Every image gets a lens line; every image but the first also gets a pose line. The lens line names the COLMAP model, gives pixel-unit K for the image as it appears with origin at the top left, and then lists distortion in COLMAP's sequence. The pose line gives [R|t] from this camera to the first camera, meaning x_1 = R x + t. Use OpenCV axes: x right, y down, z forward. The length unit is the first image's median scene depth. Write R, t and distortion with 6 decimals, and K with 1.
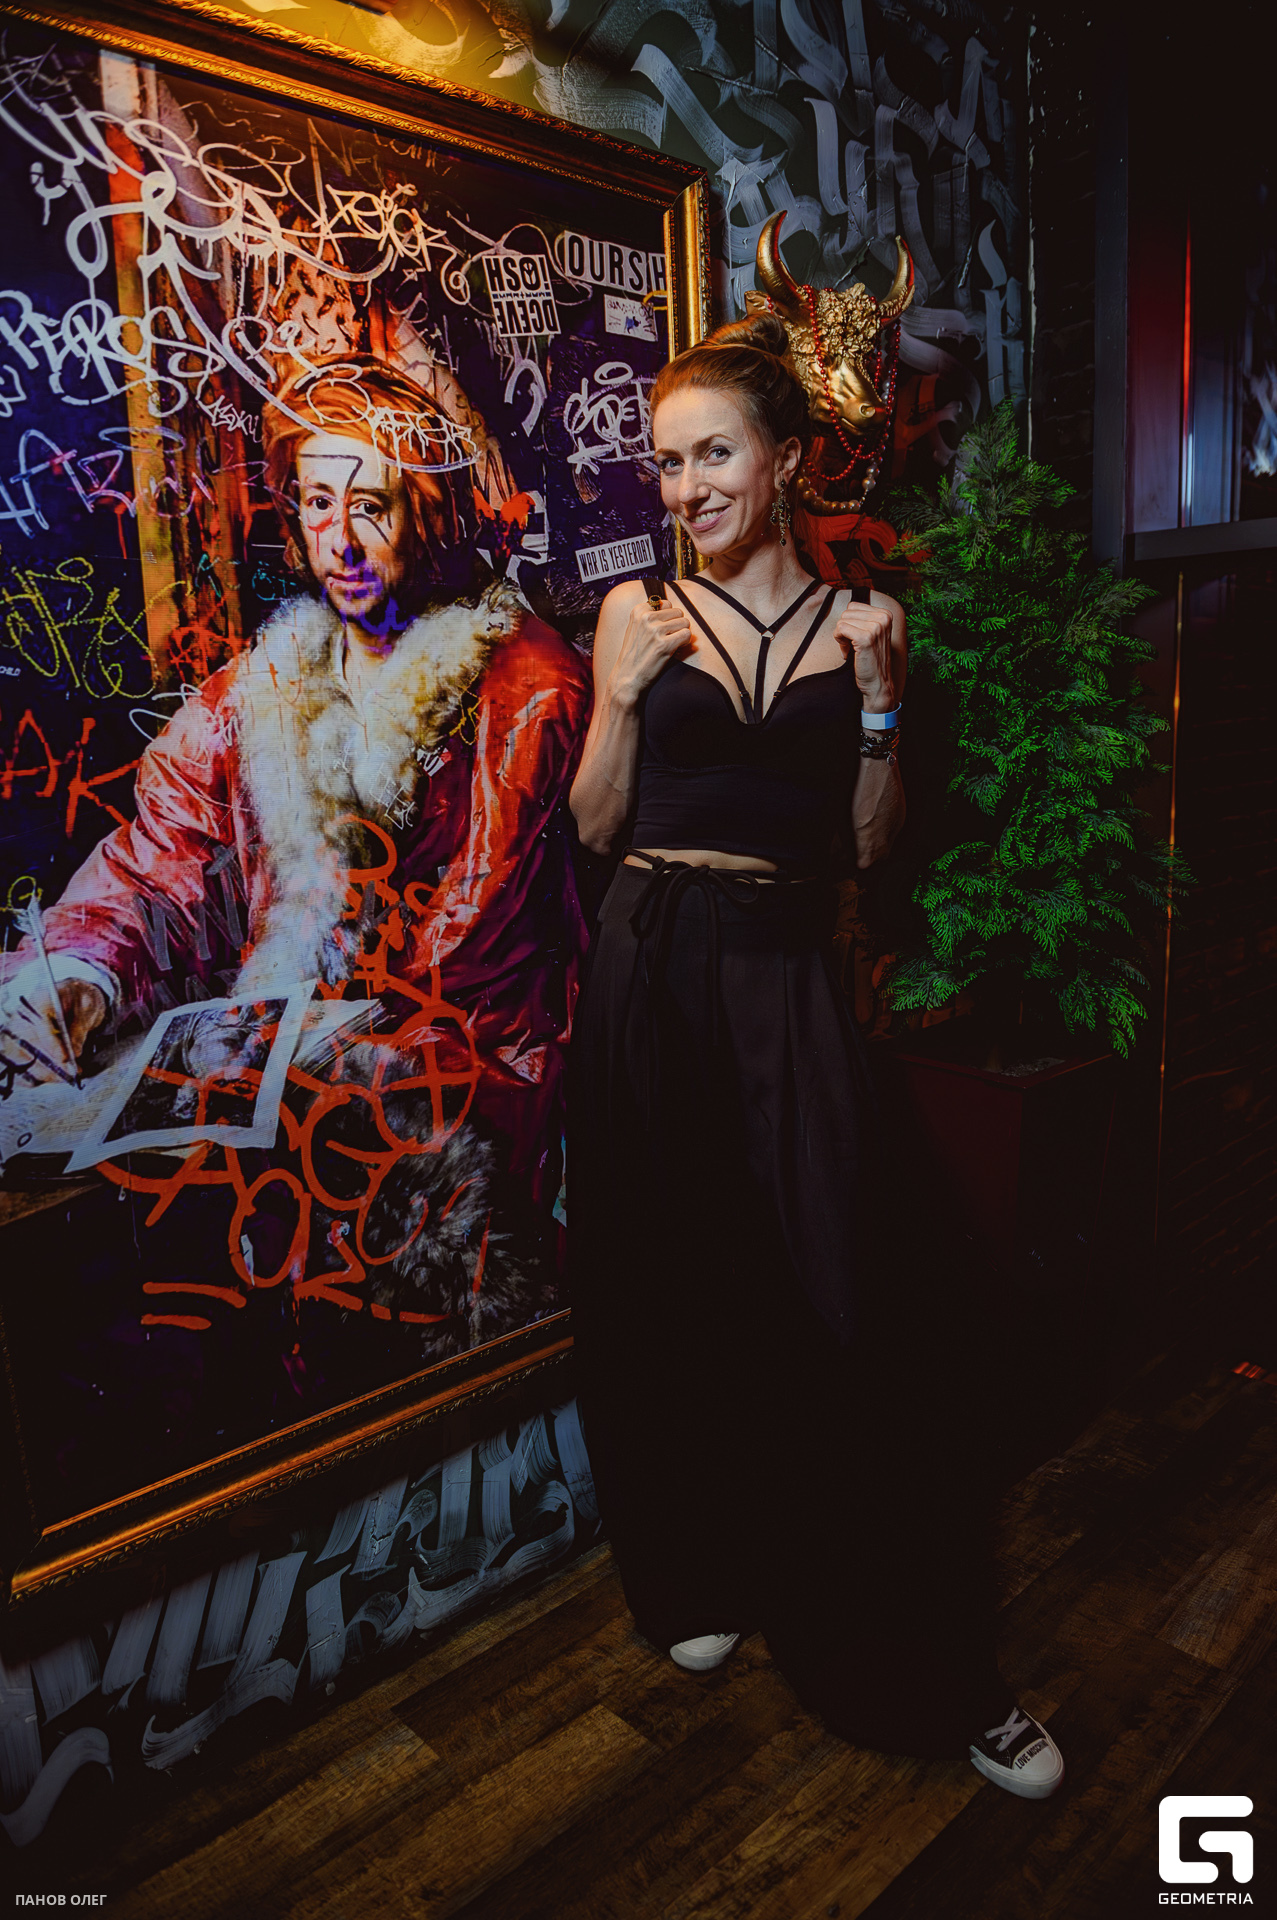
lens RADIAL K [[1326.2, 0, 638.5], [0, 1326.2, 960.0], [0, 0, 1]] dist [-0.039498, -0.006276]
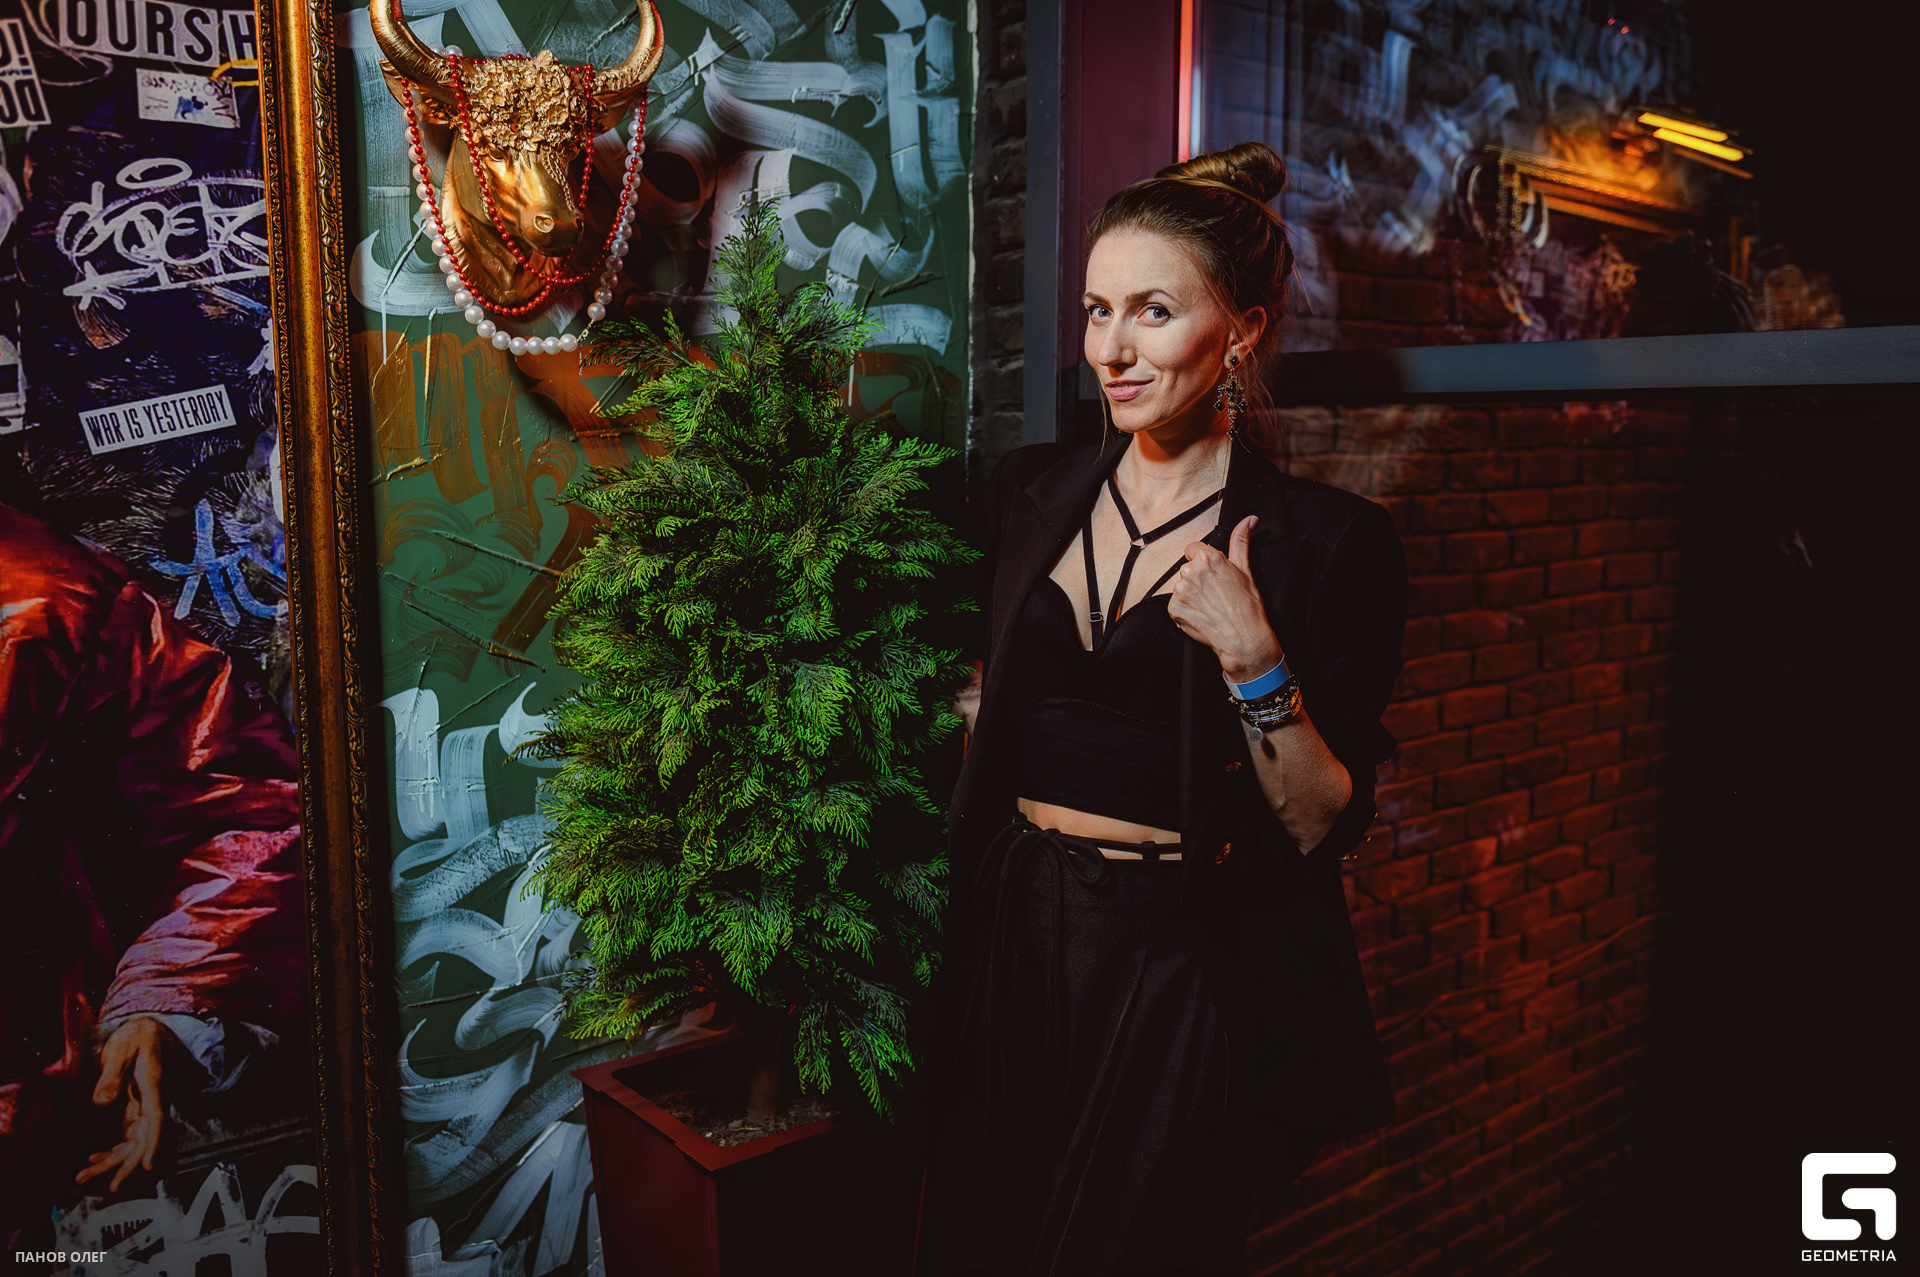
lens RADIAL K [[1626.6, 0, 960.0], [0, 1626.6, 638.5], [0, 0, 1]] dist [-0.016592, 0.010881]
pose [[0.997836, 0.045185, -0.047761, 0.482716], [-0.047868, 0.997248, -0.056609, -0.154613], [0.045071, 0.058773, 0.997253, 0.128700]]
